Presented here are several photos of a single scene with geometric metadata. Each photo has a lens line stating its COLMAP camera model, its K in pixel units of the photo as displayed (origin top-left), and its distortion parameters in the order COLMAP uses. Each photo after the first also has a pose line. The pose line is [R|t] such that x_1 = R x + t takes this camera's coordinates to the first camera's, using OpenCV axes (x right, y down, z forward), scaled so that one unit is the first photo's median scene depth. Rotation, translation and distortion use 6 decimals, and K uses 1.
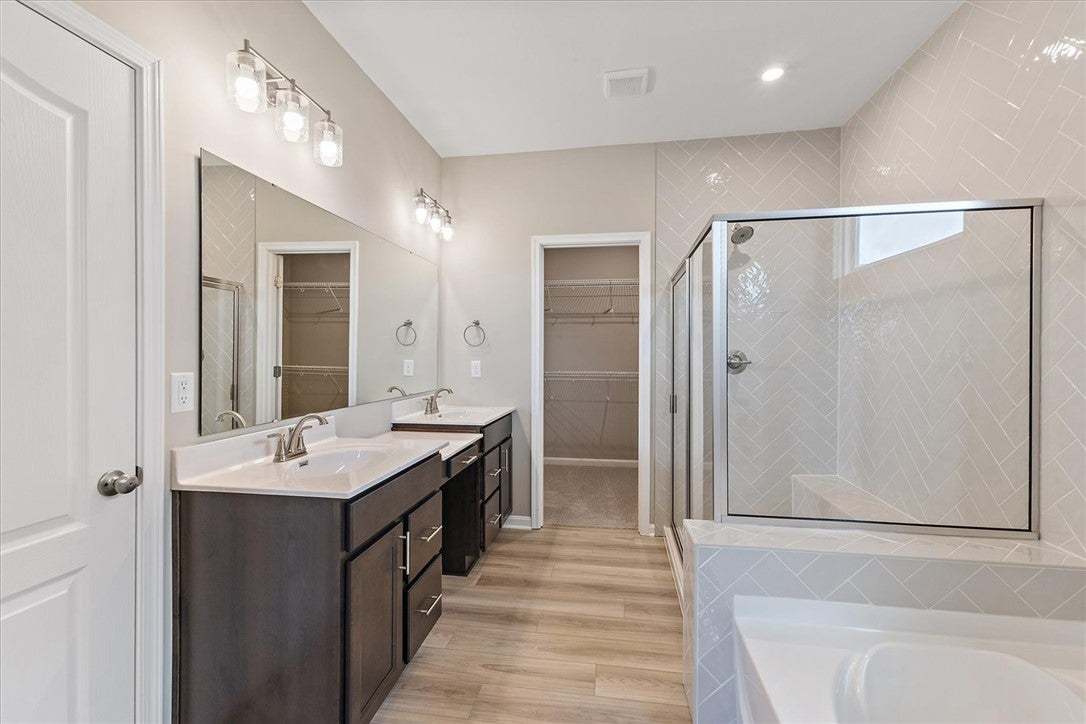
lens RADIAL K [[466.5, 0, 543.0], [0, 466.5, 362.0], [0, 0, 1]] dist [-0.000334, -0.000520]
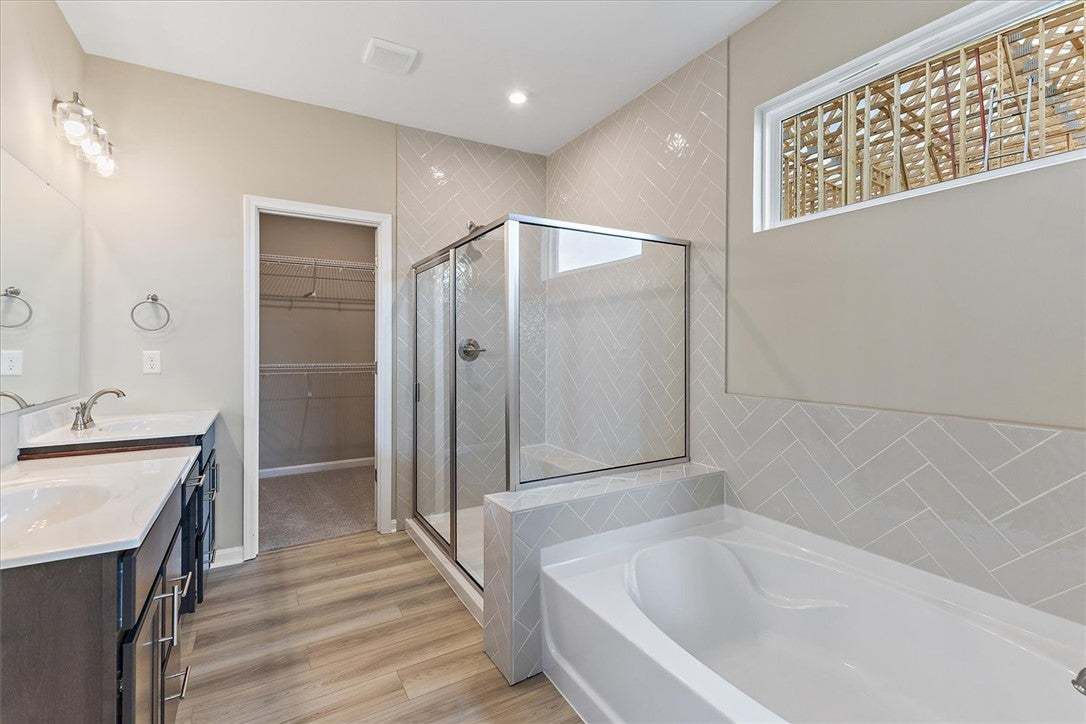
lens RADIAL K [[482.7, 0, 542.5], [0, 482.7, 353.0], [0, 0, 1]] dist [0.001412, 0.000211]
pose [[0.770061, -0.008090, 0.637918, -0.181114], [0.010876, 0.999941, -0.000448, 0.009281], [-0.637877, 0.007283, 0.770104, 0.041144]]
